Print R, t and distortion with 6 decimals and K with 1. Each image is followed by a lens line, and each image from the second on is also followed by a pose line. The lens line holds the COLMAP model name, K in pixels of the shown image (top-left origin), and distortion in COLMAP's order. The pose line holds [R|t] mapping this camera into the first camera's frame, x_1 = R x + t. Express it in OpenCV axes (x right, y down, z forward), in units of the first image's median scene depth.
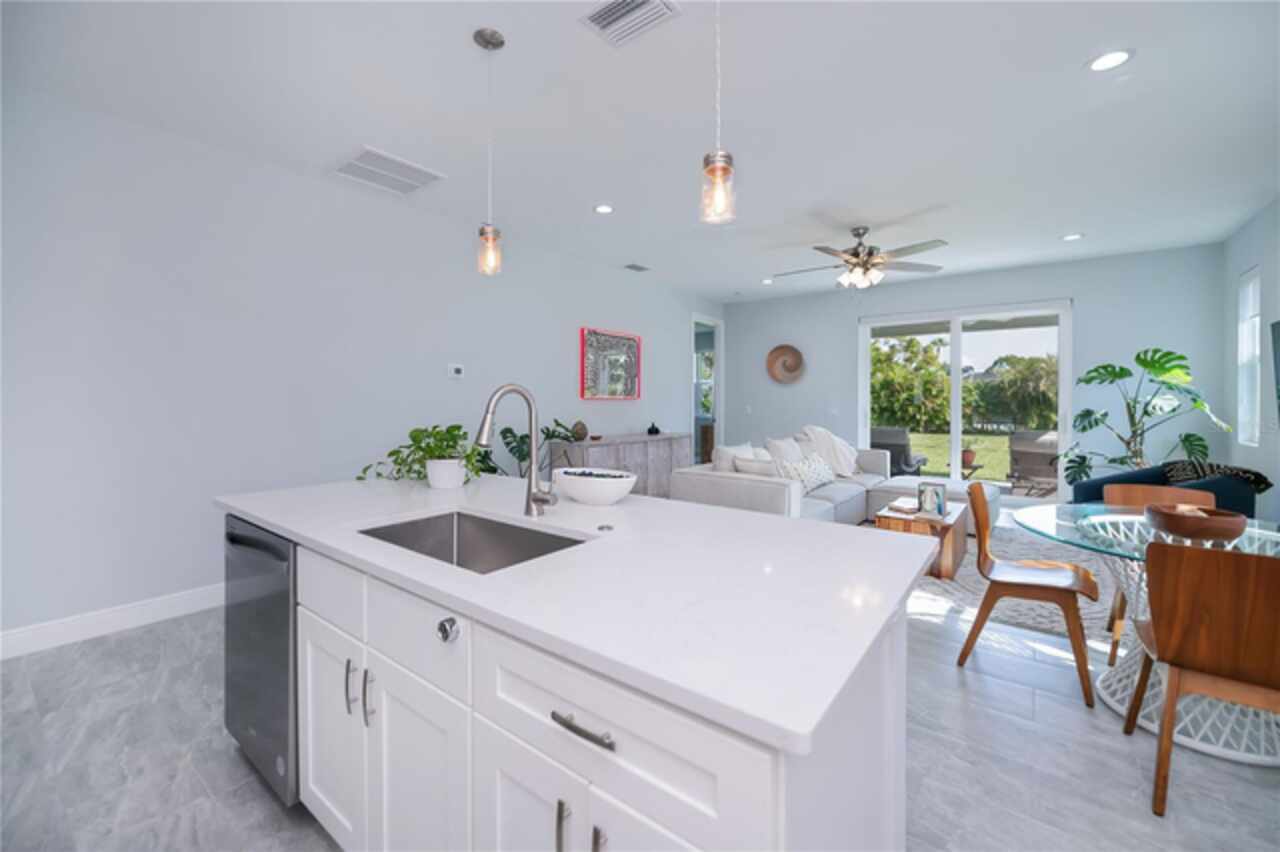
lens RADIAL K [[513.2, 0, 636.8], [0, 513.2, 407.8], [0, 0, 1]] dist [-0.008955, -0.000721]
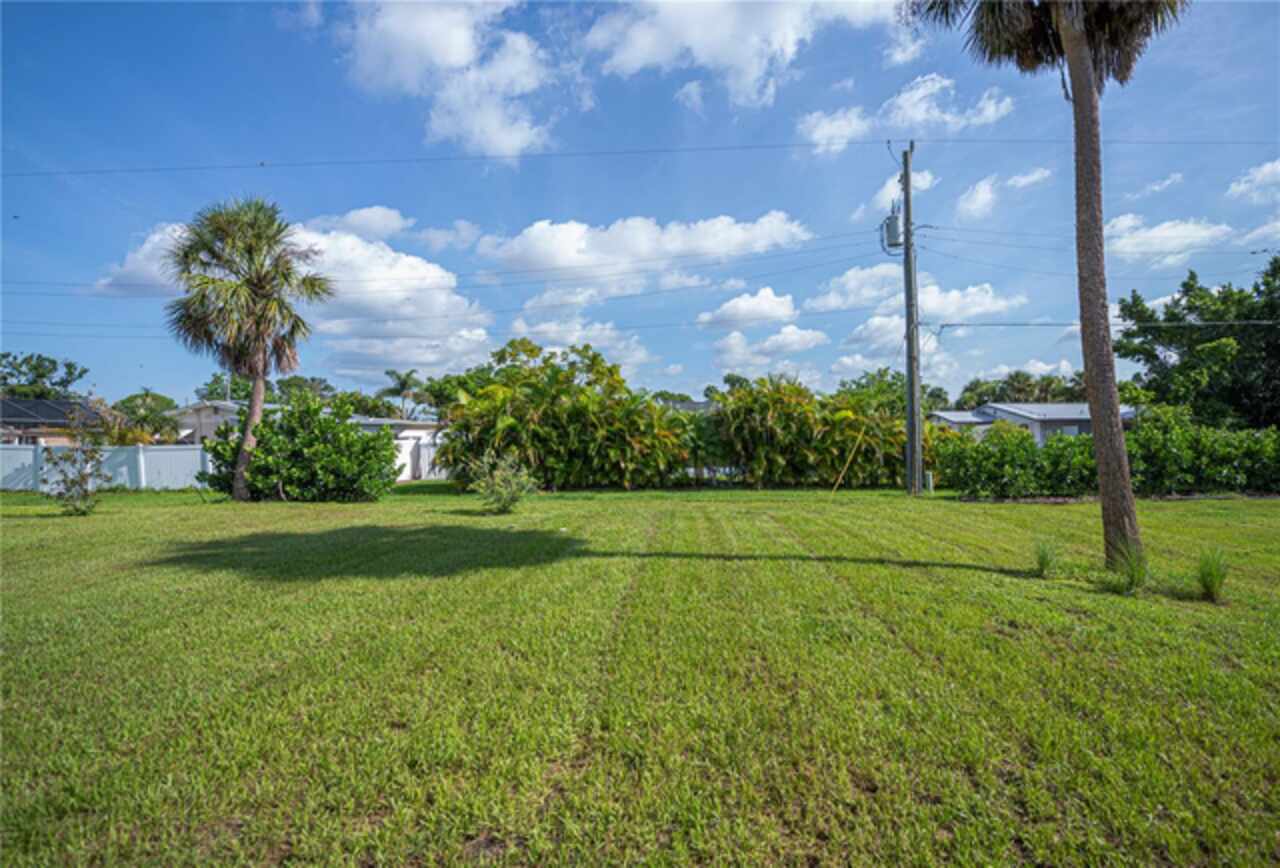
lens RADIAL K [[582.0, 0, 640.0], [0, 582.0, 434.0], [0, 0, 1]] dist [-0.000559, -0.000013]
pose [[0.818846, -0.004160, 0.573999, 0.769509], [0.014930, 0.999790, -0.014052, -0.055495], [-0.573820, 0.020076, 0.818736, 2.015372]]
